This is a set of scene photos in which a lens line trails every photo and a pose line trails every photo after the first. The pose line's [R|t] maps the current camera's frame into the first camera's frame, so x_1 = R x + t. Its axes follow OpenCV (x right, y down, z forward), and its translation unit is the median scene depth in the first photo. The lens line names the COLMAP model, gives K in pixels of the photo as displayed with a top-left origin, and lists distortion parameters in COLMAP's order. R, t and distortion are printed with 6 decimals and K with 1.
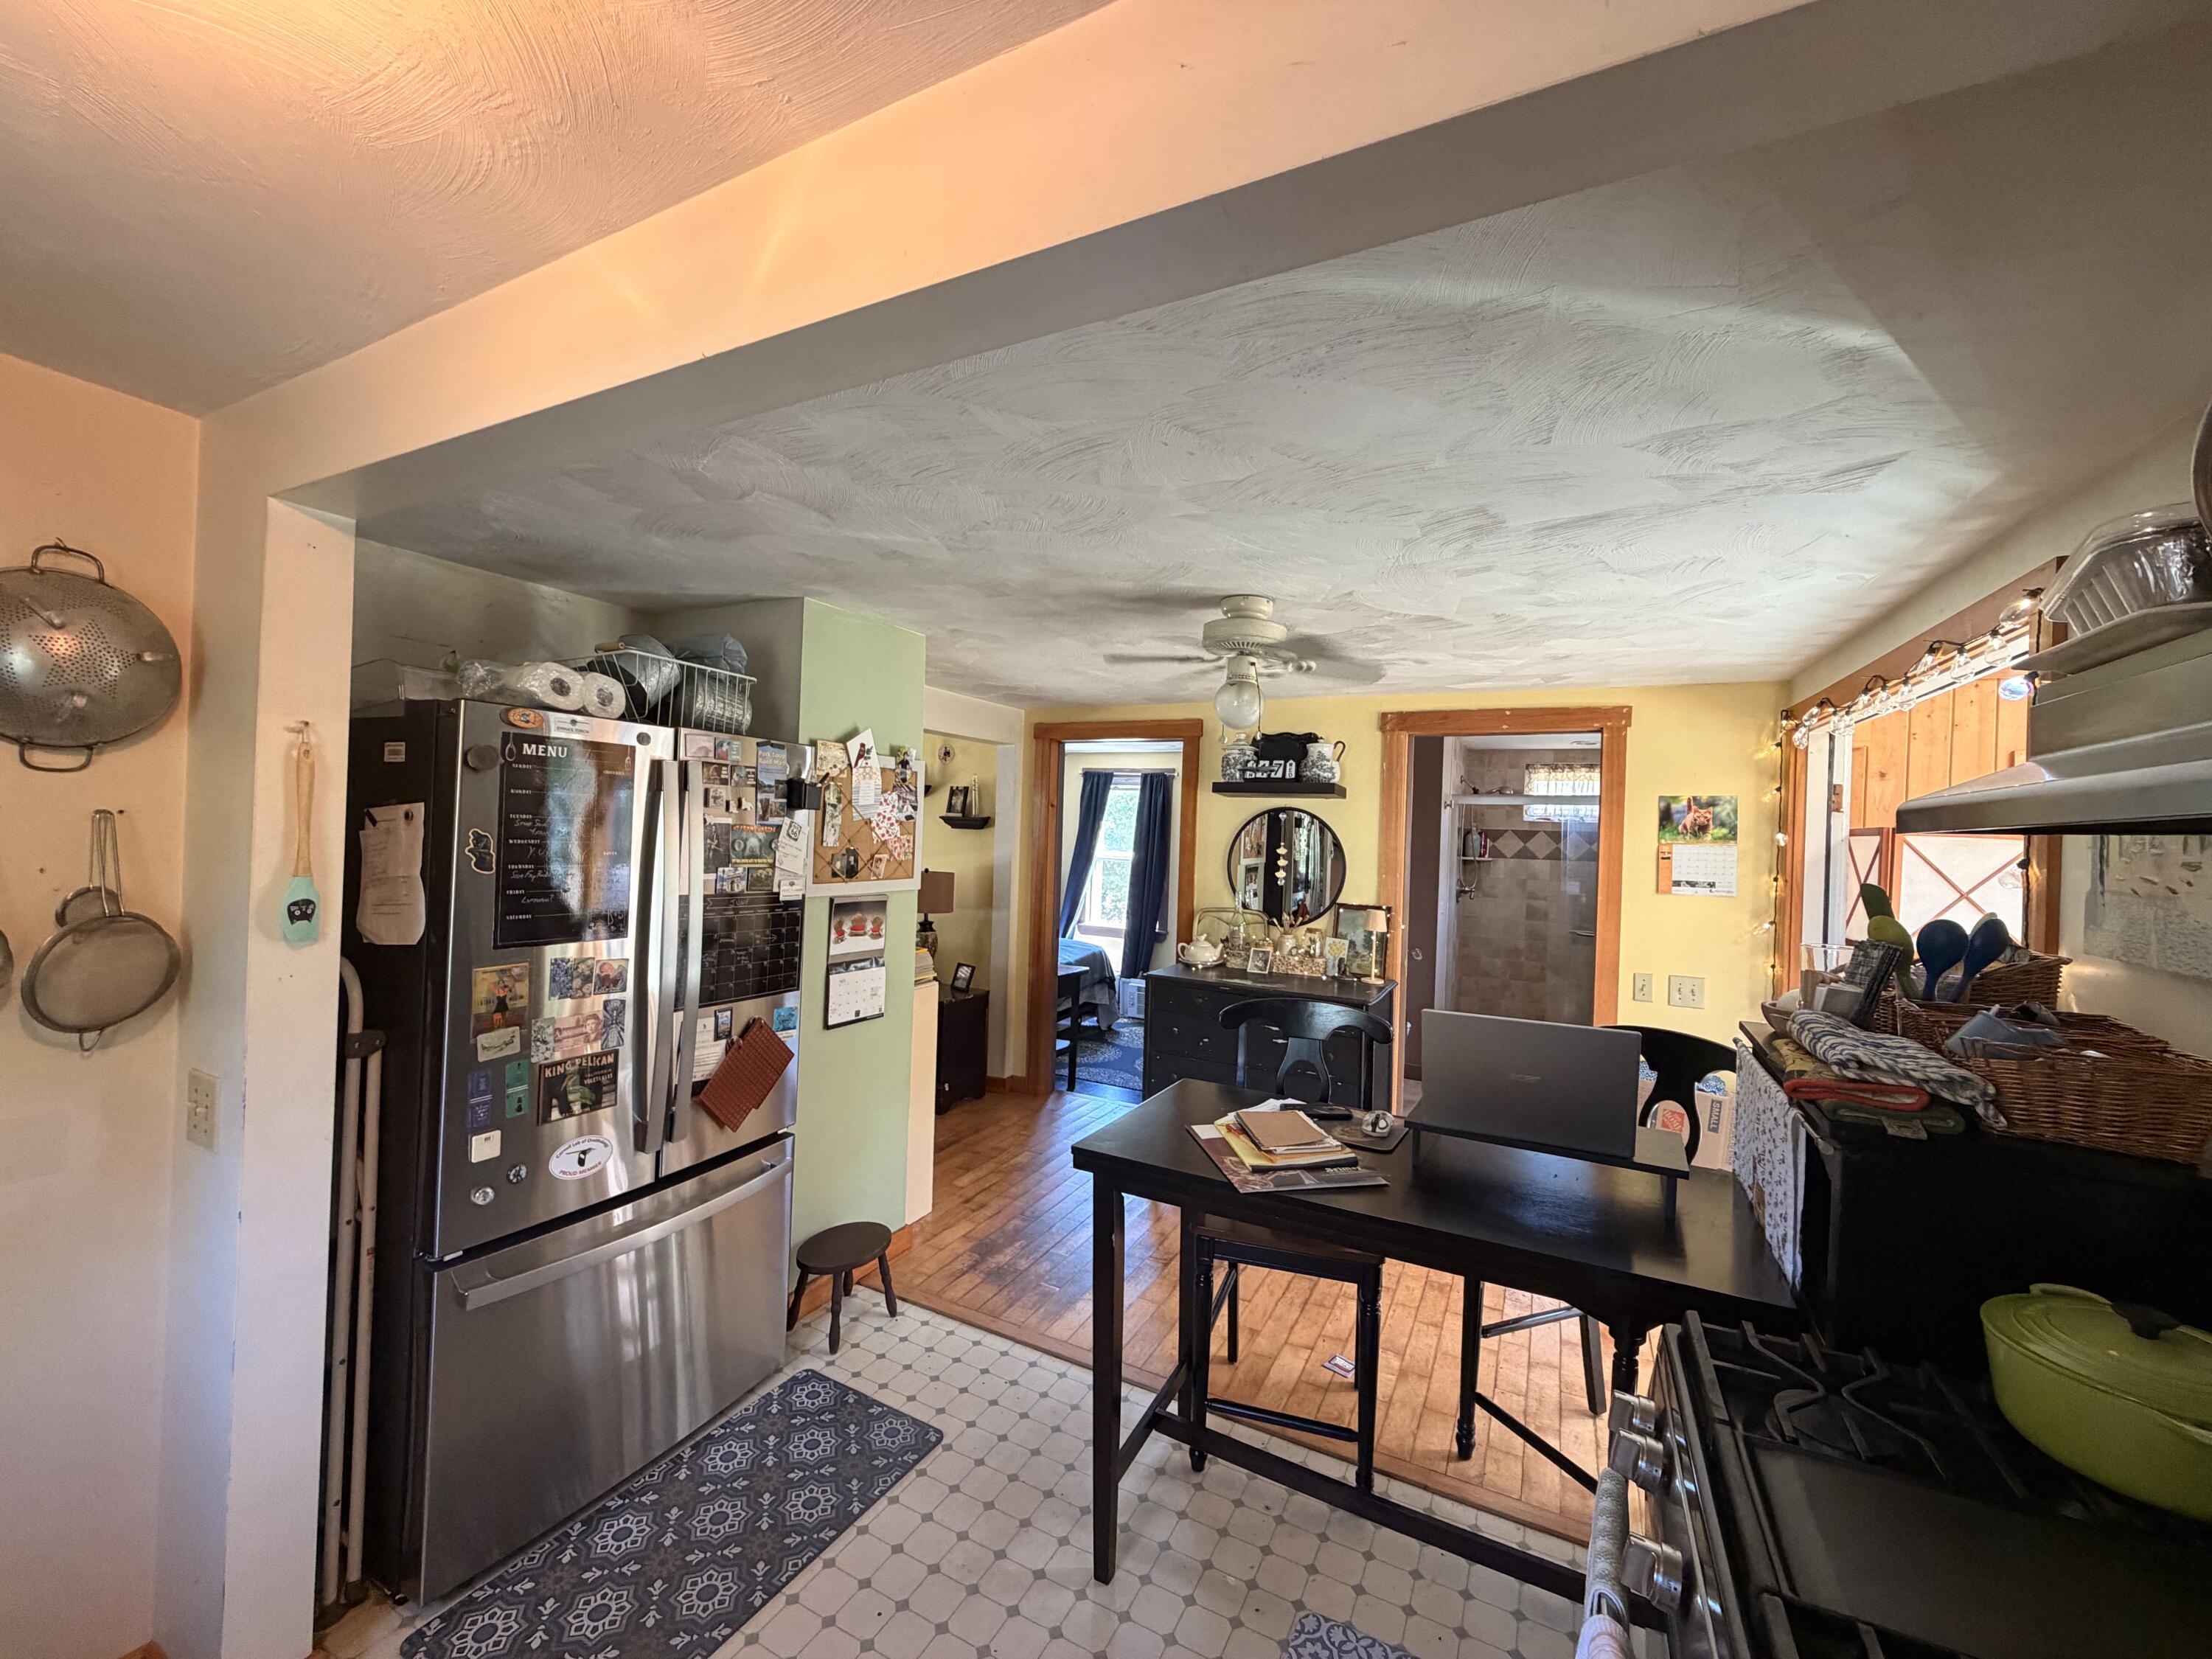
lens RADIAL K [[885.3, 0, 1097.7], [0, 885.3, 831.8], [0, 0, 1]] dist [0.001108, 0.000125]
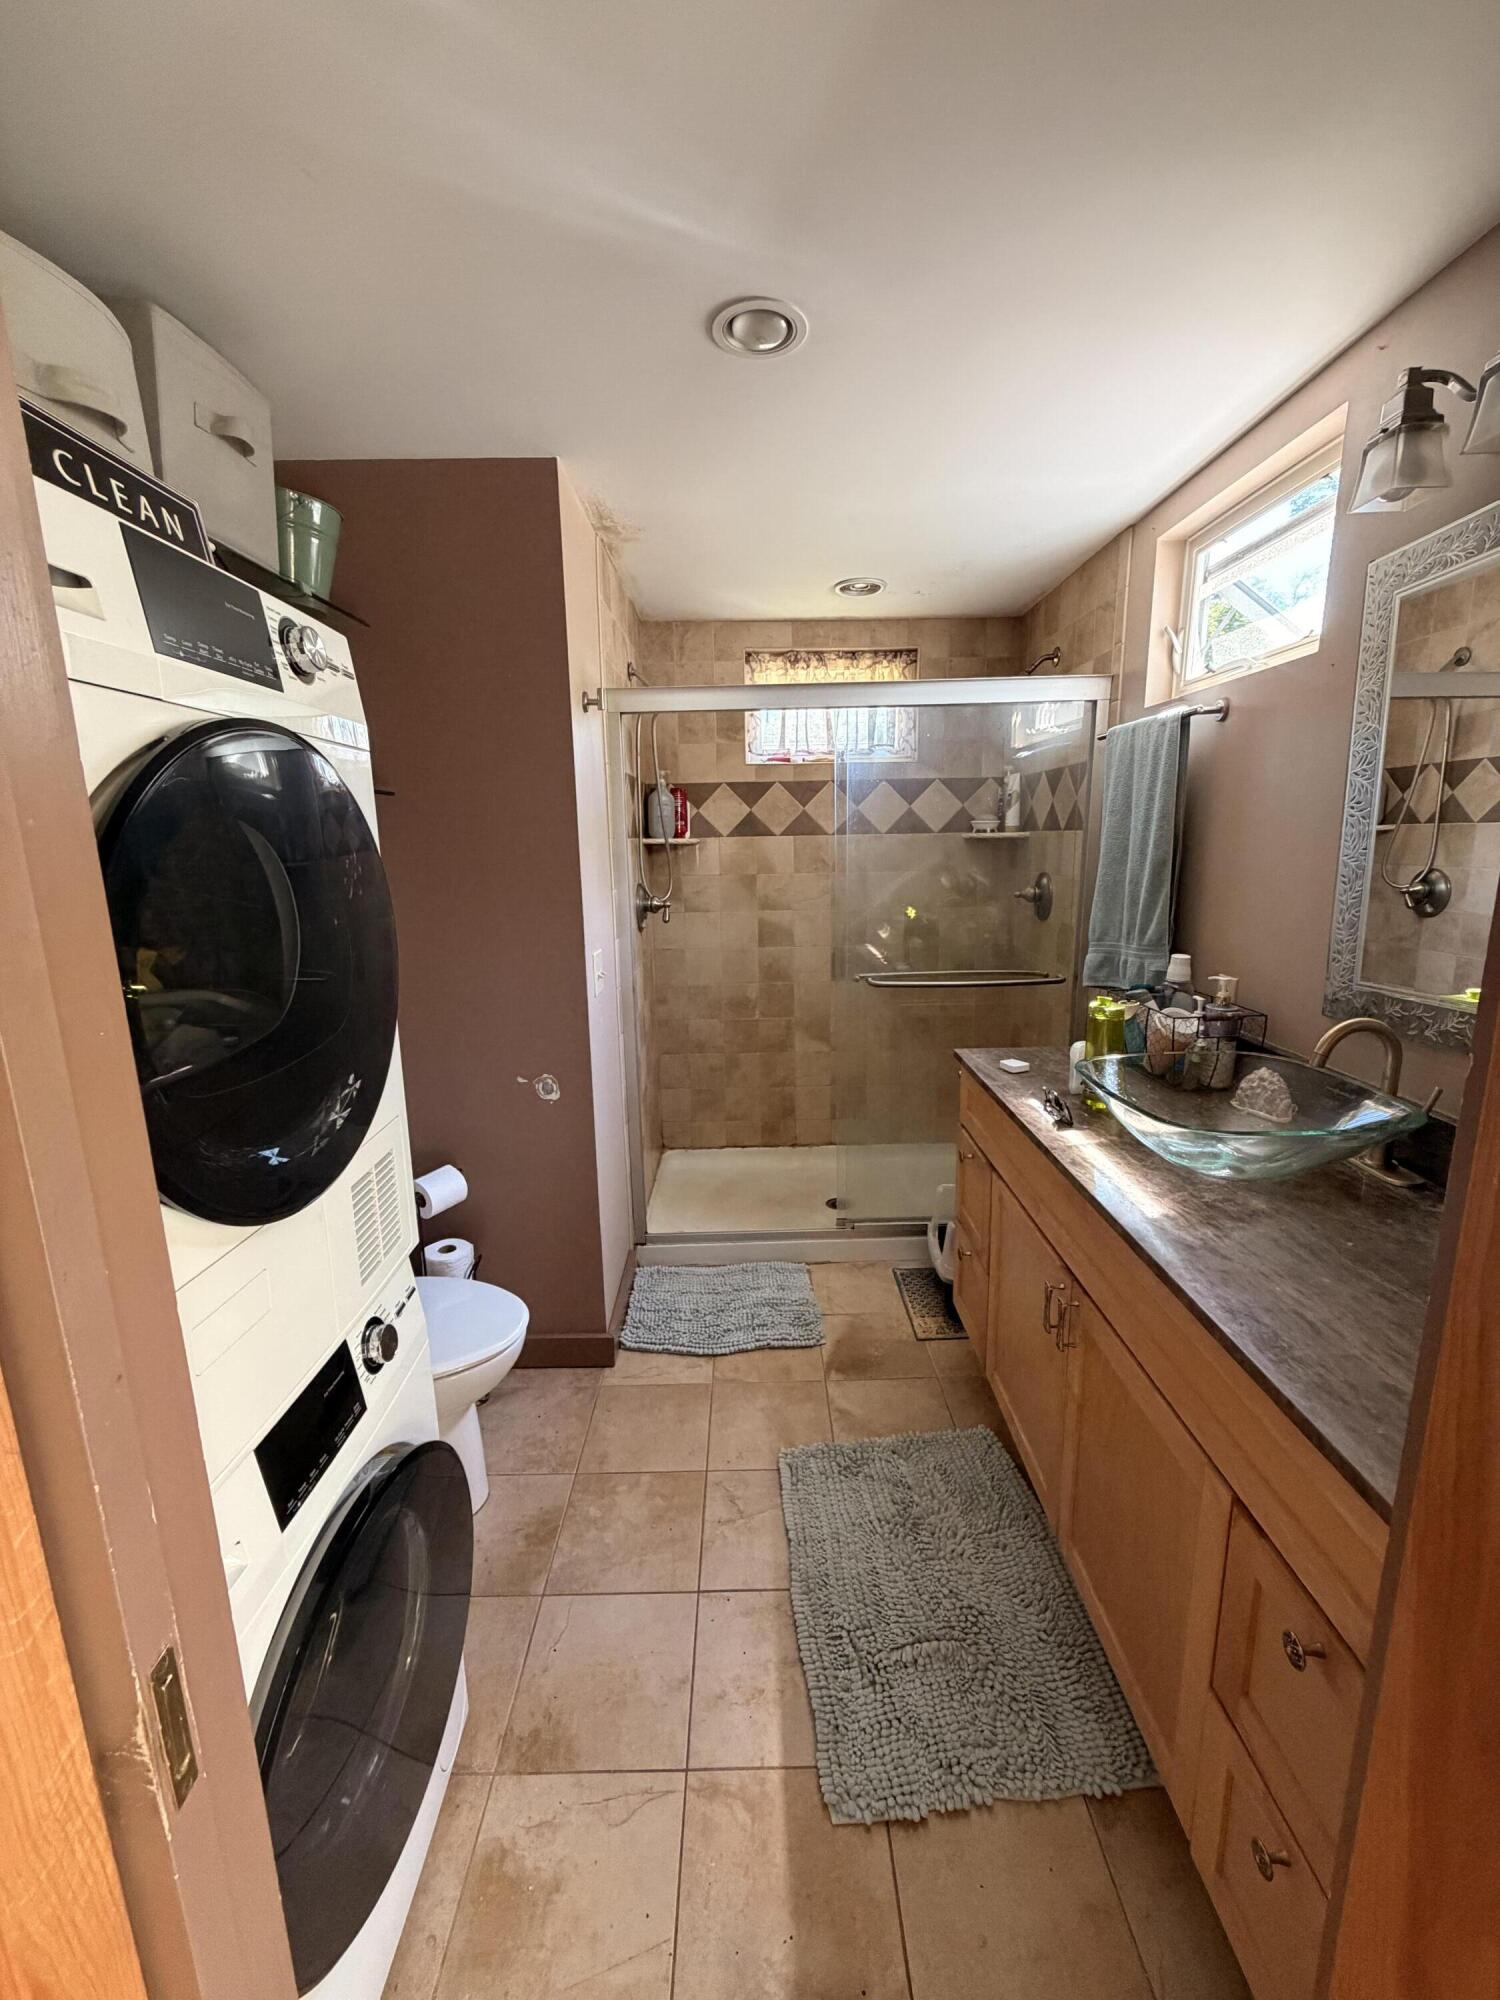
lens RADIAL K [[800.4, 0, 749.4], [0, 800.4, 999.2], [0, 0, 1]] dist [0.001108, 0.000125]
pose [[0.878614, -0.145814, 0.454725, 0.594598], [0.047740, 0.974291, 0.220177, 0.048492], [-0.475139, -0.171742, 0.862987, 1.368471]]
